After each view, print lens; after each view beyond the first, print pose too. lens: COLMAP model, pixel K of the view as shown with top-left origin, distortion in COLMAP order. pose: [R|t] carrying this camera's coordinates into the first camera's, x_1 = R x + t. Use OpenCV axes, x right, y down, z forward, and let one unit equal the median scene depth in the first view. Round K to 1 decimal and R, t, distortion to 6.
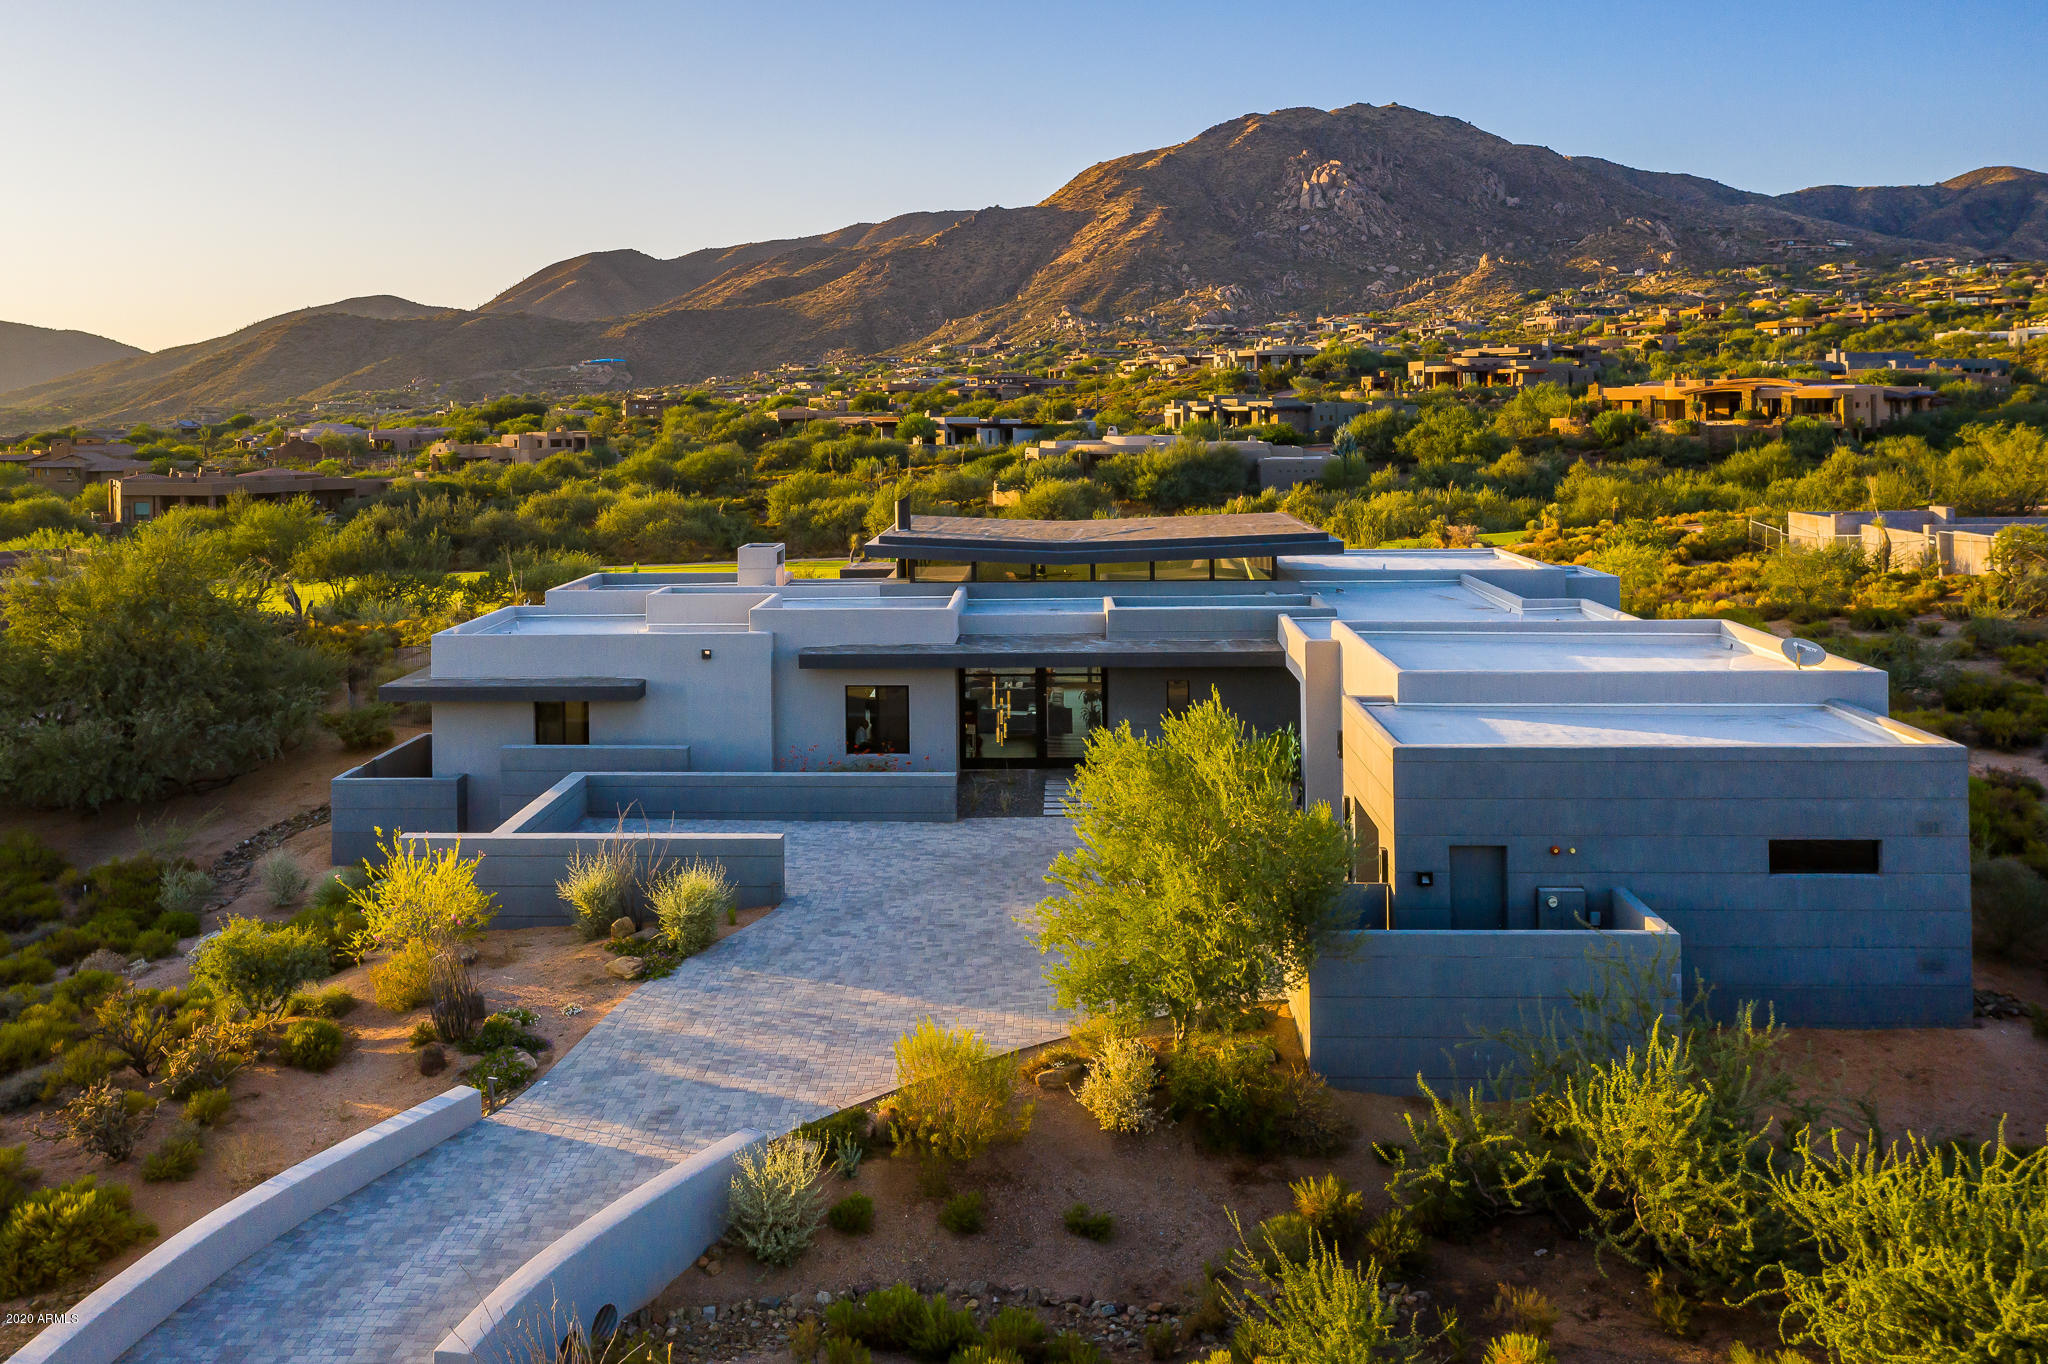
lens RADIAL K [[1780.7, 0, 971.2], [0, 1780.7, 441.6], [0, 0, 1]] dist [-0.008586, 0.016478]
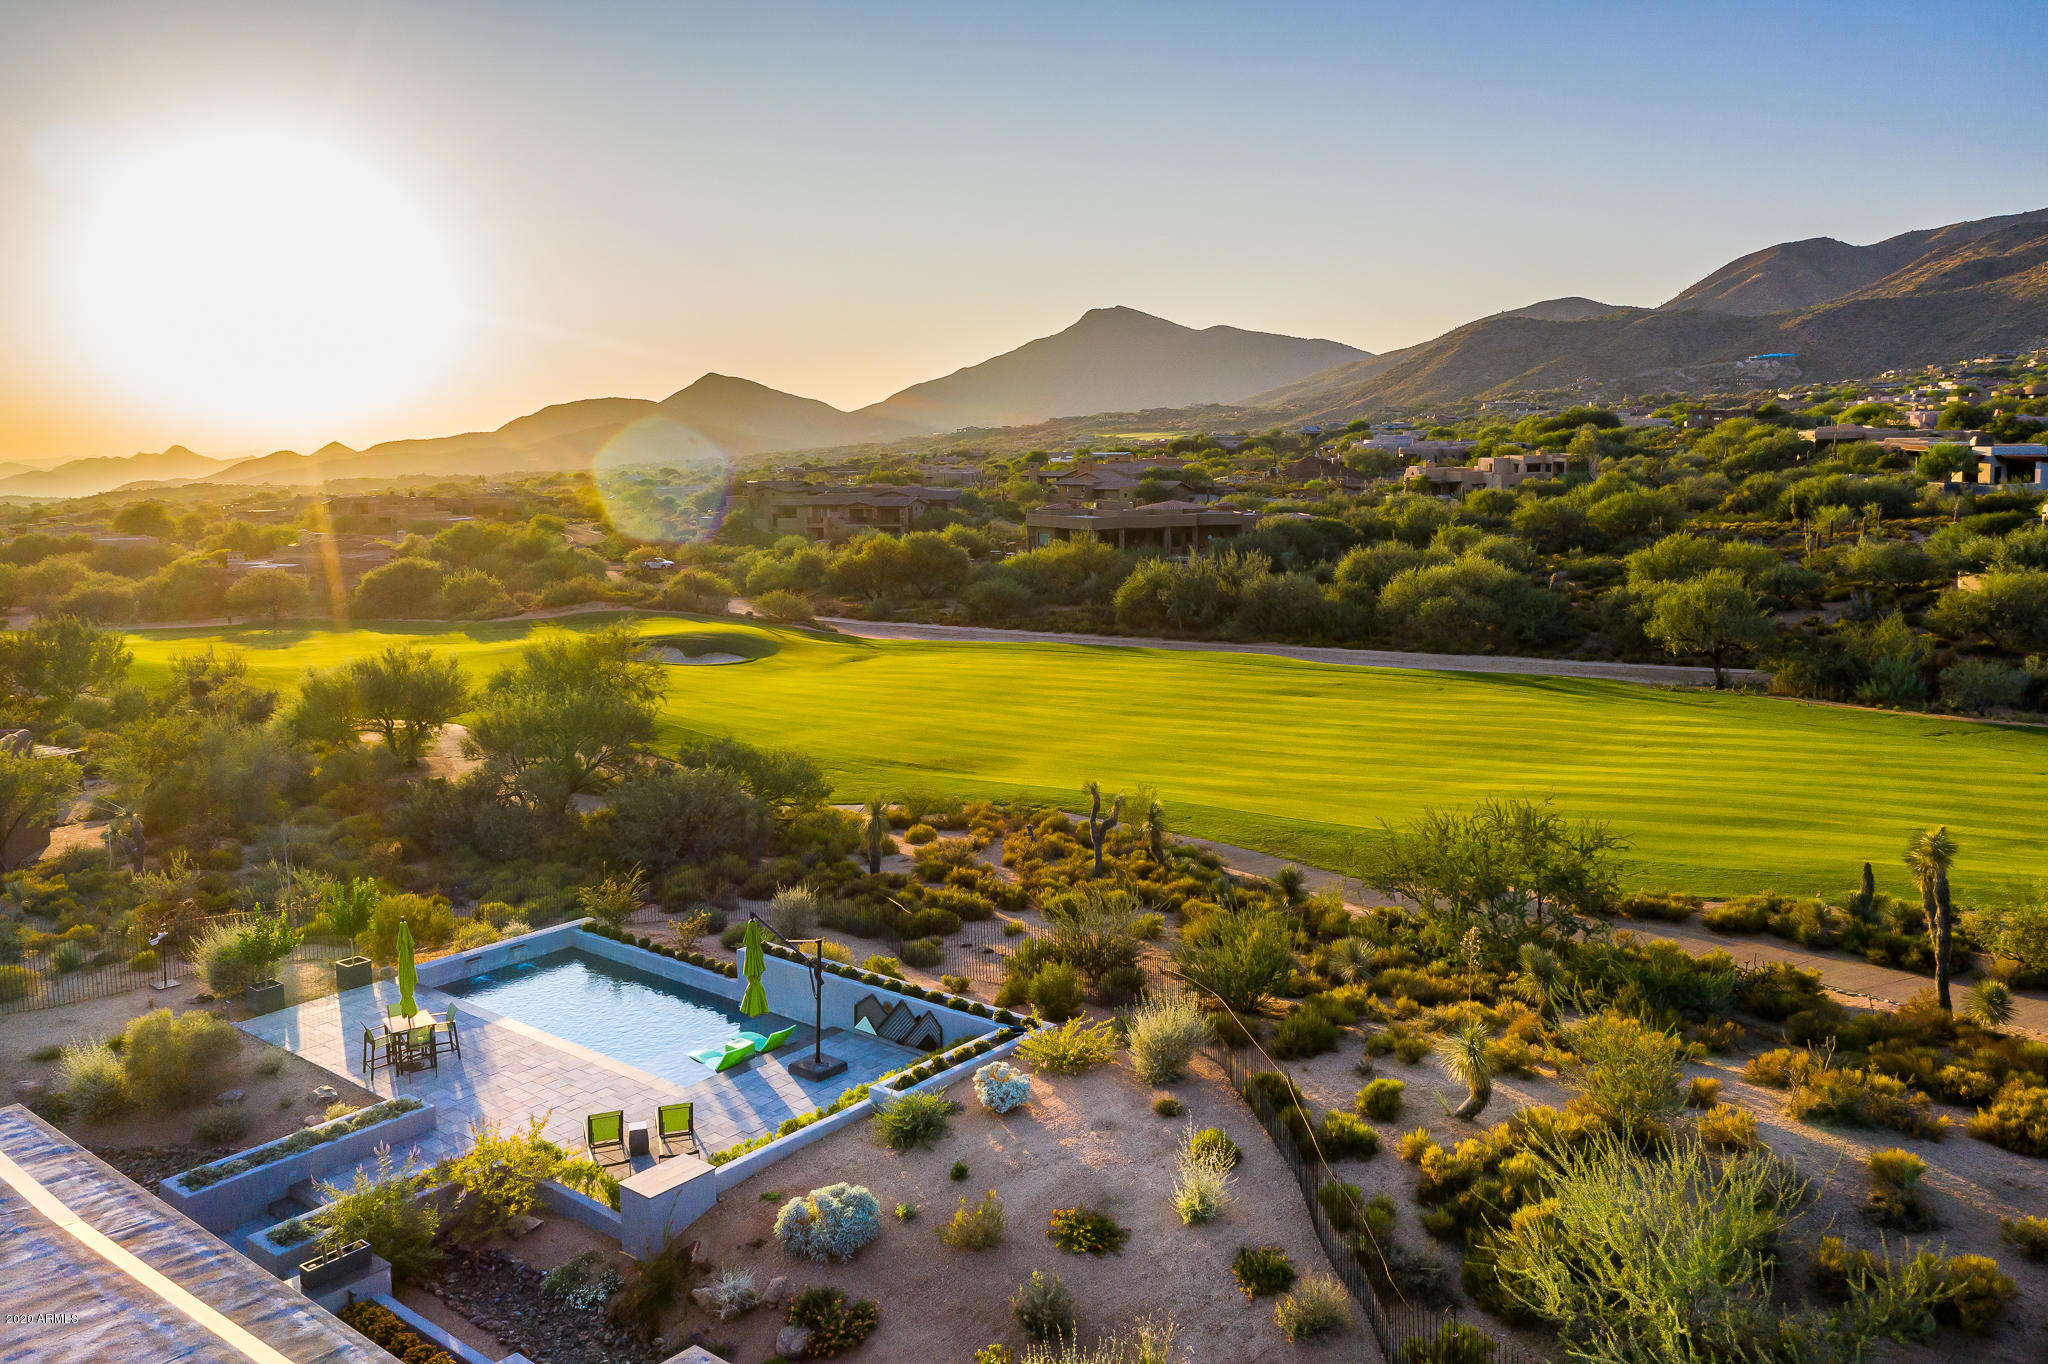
lens RADIAL K [[1635.0, 0, 1029.9], [0, 1635.0, 591.2], [0, 0, 1]] dist [0.000176, 0.007239]
pose [[0.804053, 0.058288, -0.591693, 0.050396], [-0.001433, 0.995370, 0.096107, -0.013014], [0.594556, -0.076428, 0.800414, 0.126563]]
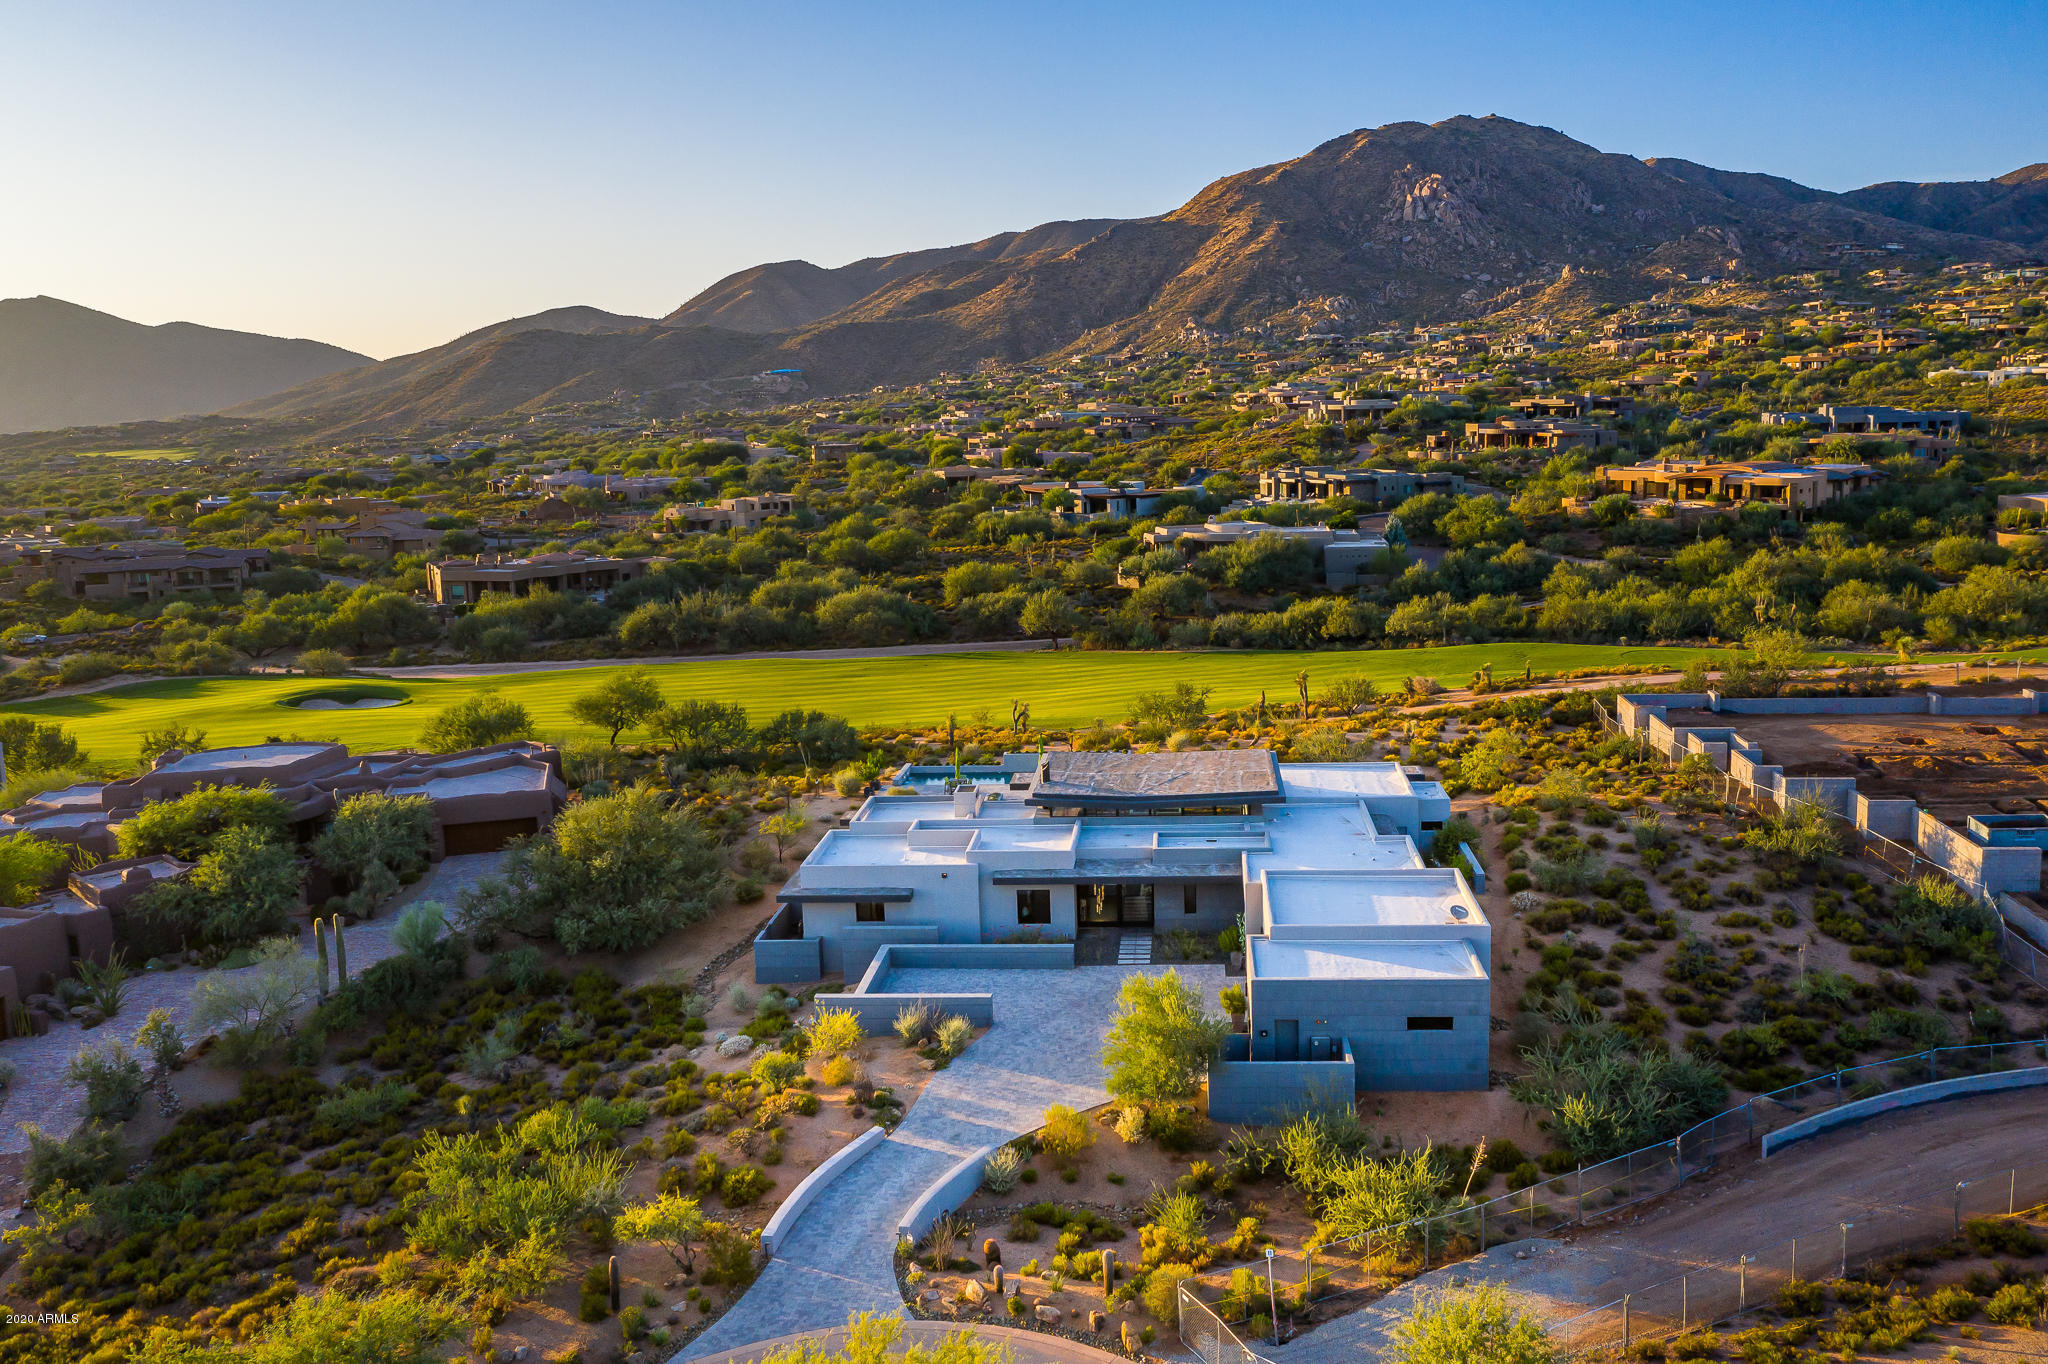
lens RADIAL K [[1571.0, 0, 1085.5], [0, 1571.0, 677.8], [0, 0, 1]] dist [-0.000374, 0.000985]
pose [[0.999729, -0.014832, -0.017938, 0.004026], [0.017448, 0.987627, 0.155845, -0.037896], [0.015404, -0.156116, 0.987619, -0.068784]]
